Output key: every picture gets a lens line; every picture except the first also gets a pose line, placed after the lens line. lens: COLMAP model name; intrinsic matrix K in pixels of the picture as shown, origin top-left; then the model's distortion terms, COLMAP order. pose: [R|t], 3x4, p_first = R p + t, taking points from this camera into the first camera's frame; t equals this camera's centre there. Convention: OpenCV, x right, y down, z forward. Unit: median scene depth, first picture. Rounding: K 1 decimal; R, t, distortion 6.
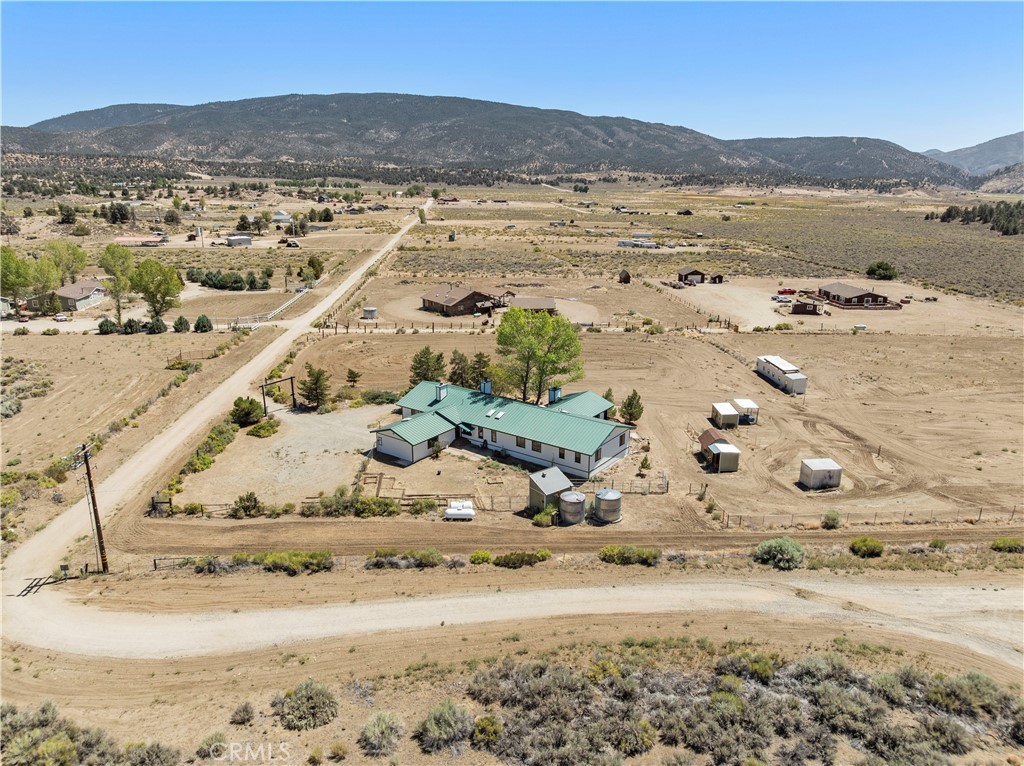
lens RADIAL K [[727.7, 0, 515.0], [0, 727.7, 387.2], [0, 0, 1]] dist [-0.036213, -0.003080]
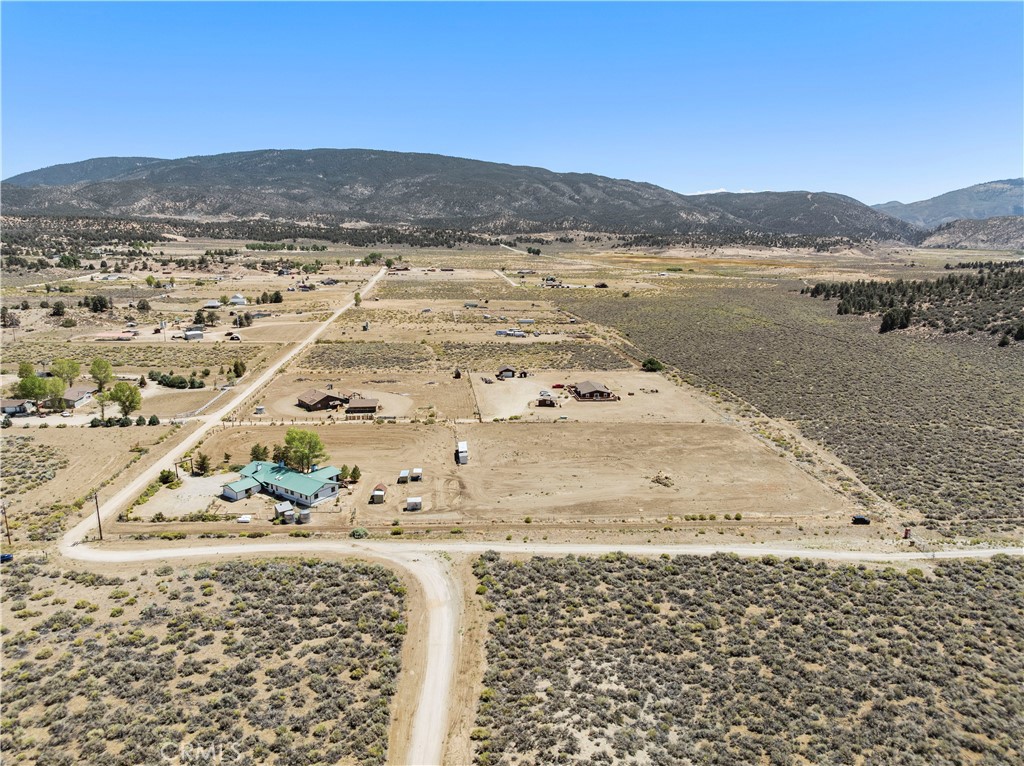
lens RADIAL K [[727.7, 0, 511.9], [0, 727.7, 381.5], [0, 0, 1]] dist [-0.036213, -0.003080]
pose [[0.999618, -0.004293, 0.027311, 0.136133], [0.006255, 0.997374, -0.072146, -0.019998], [-0.026930, 0.072289, 0.997020, -0.268134]]
